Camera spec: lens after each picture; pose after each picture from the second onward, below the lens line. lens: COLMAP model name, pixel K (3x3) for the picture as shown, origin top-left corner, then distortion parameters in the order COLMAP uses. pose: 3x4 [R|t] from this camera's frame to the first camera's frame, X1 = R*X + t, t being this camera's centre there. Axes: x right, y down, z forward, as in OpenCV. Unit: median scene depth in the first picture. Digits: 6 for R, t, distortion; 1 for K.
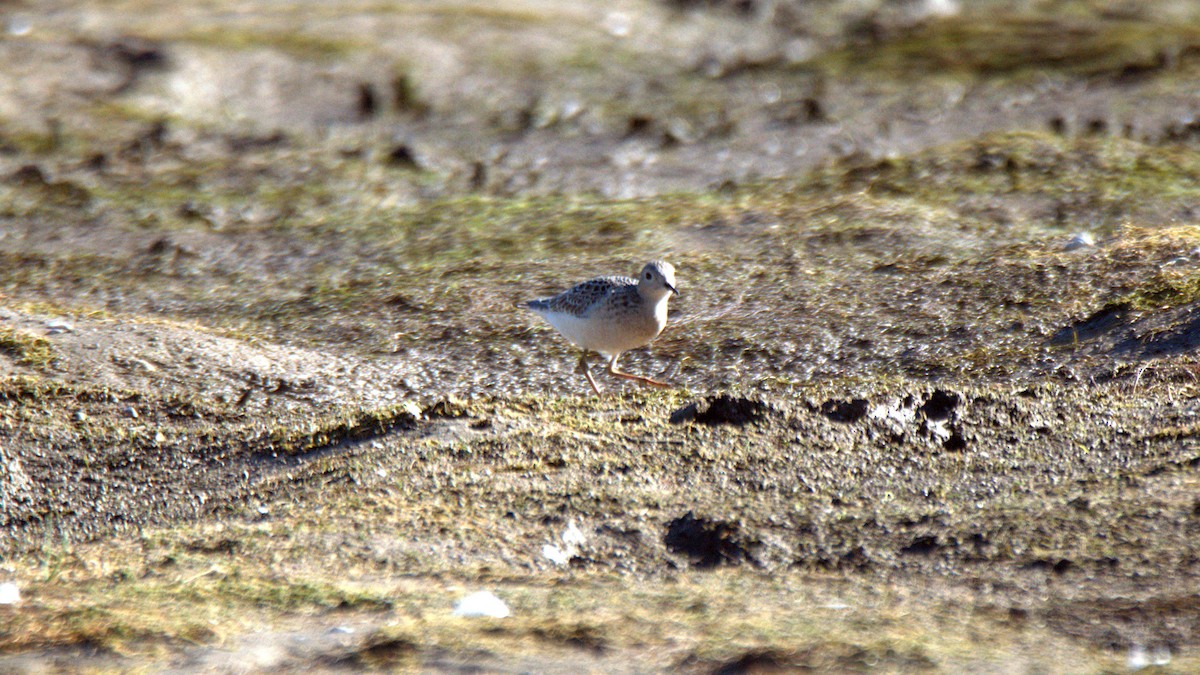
lens RADIAL K [[477.7, 0, 600.0], [0, 477.7, 337.5], [0, 0, 1]] dist [0.000566, -0.000019]
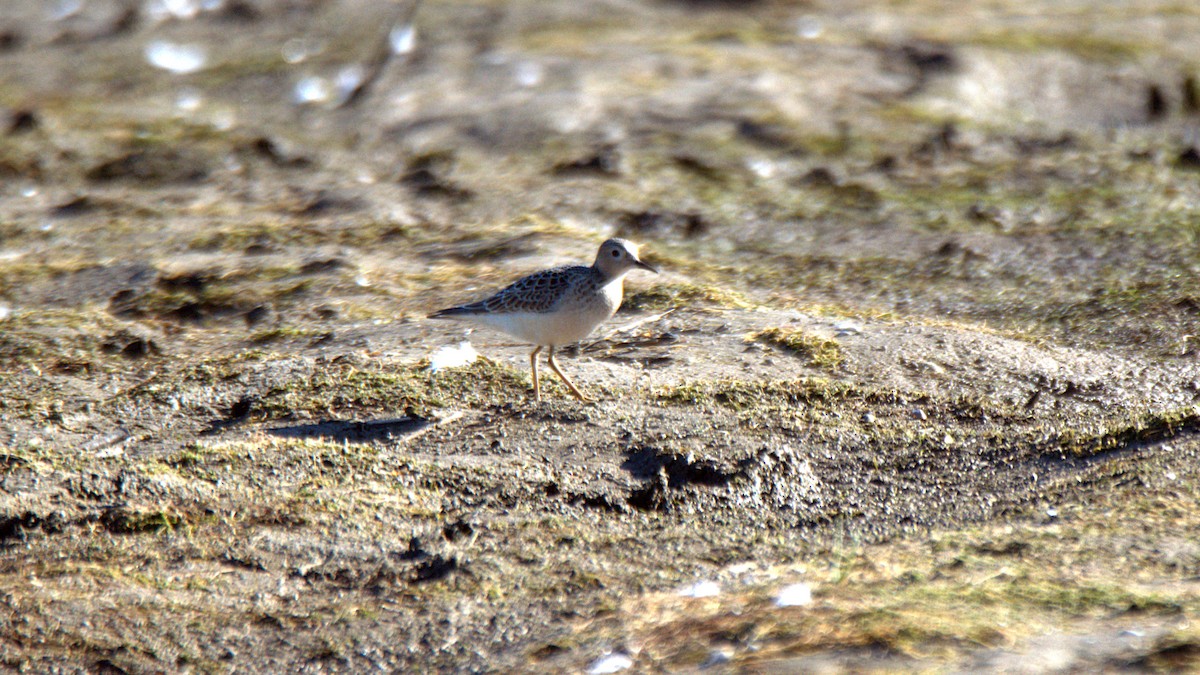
lens RADIAL K [[477.7, 0, 600.0], [0, 477.7, 337.5], [0, 0, 1]] dist [0.000566, -0.000019]
pose [[0.999979, 0.001037, -0.006468, -1.643842], [-0.001043, 0.999999, -0.000944, -0.002764], [0.006467, 0.000951, 0.999979, -0.004986]]
